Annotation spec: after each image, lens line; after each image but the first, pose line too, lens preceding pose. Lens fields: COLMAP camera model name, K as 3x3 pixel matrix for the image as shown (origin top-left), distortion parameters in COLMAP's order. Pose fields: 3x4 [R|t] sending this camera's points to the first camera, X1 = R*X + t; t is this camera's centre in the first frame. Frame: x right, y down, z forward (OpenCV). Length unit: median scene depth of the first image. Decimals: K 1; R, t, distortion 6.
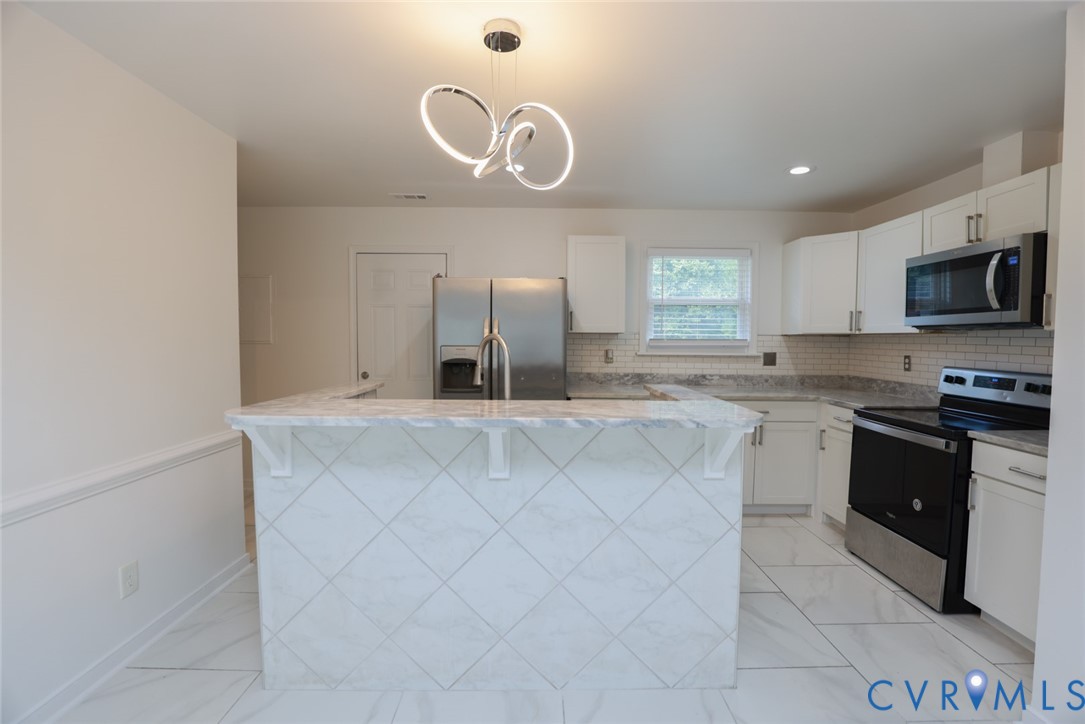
lens RADIAL K [[494.8, 0, 544.4], [0, 494.8, 366.0], [0, 0, 1]] dist [-0.033872, 0.004305]
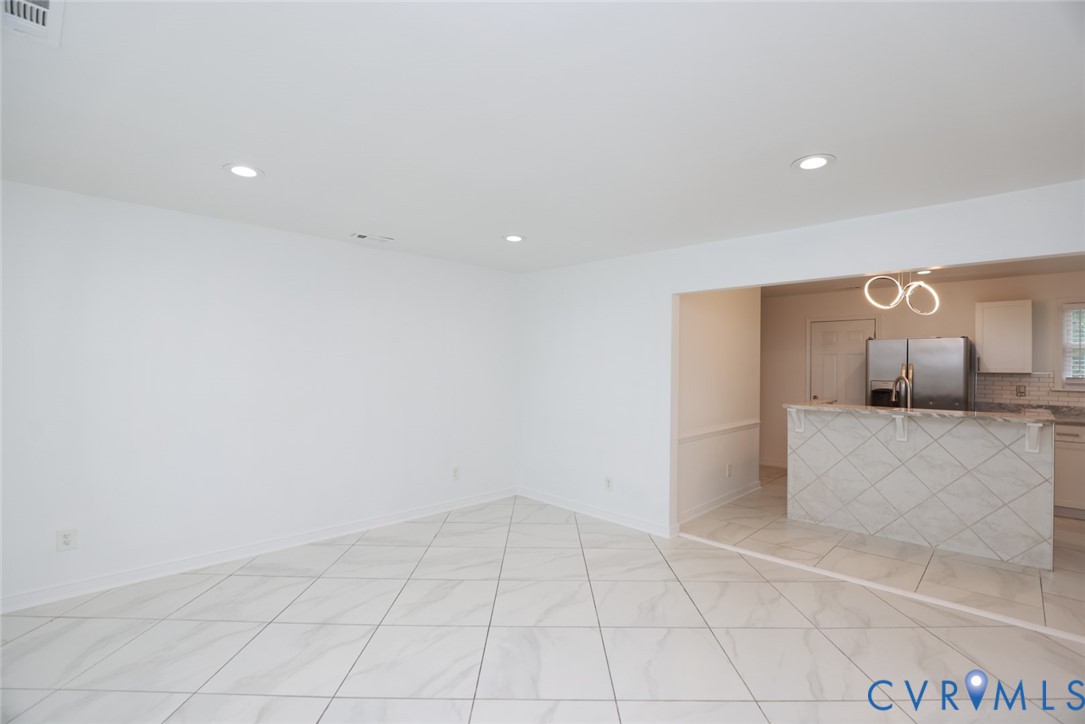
lens RADIAL K [[494.8, 0, 544.4], [0, 494.8, 366.0], [0, 0, 1]] dist [-0.033872, 0.004305]
pose [[0.705827, 0.000158, -0.708384, 0.201413], [-0.041337, 0.998305, -0.040965, 0.025768], [0.707177, 0.058197, 0.704637, -1.065367]]
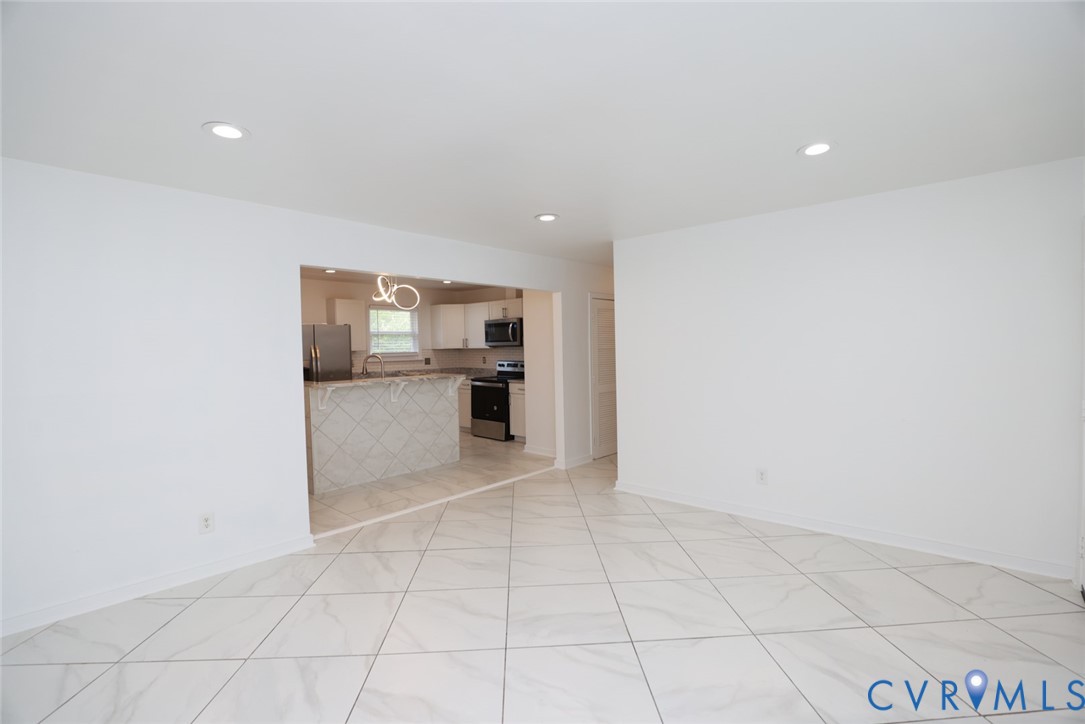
lens RADIAL K [[494.8, 0, 544.4], [0, 494.8, 366.0], [0, 0, 1]] dist [-0.033872, 0.004305]
pose [[0.678473, -0.047709, 0.733074, -1.022875], [0.058789, 0.998215, 0.010555, 0.017216], [-0.732269, 0.035935, 0.680067, -1.065206]]
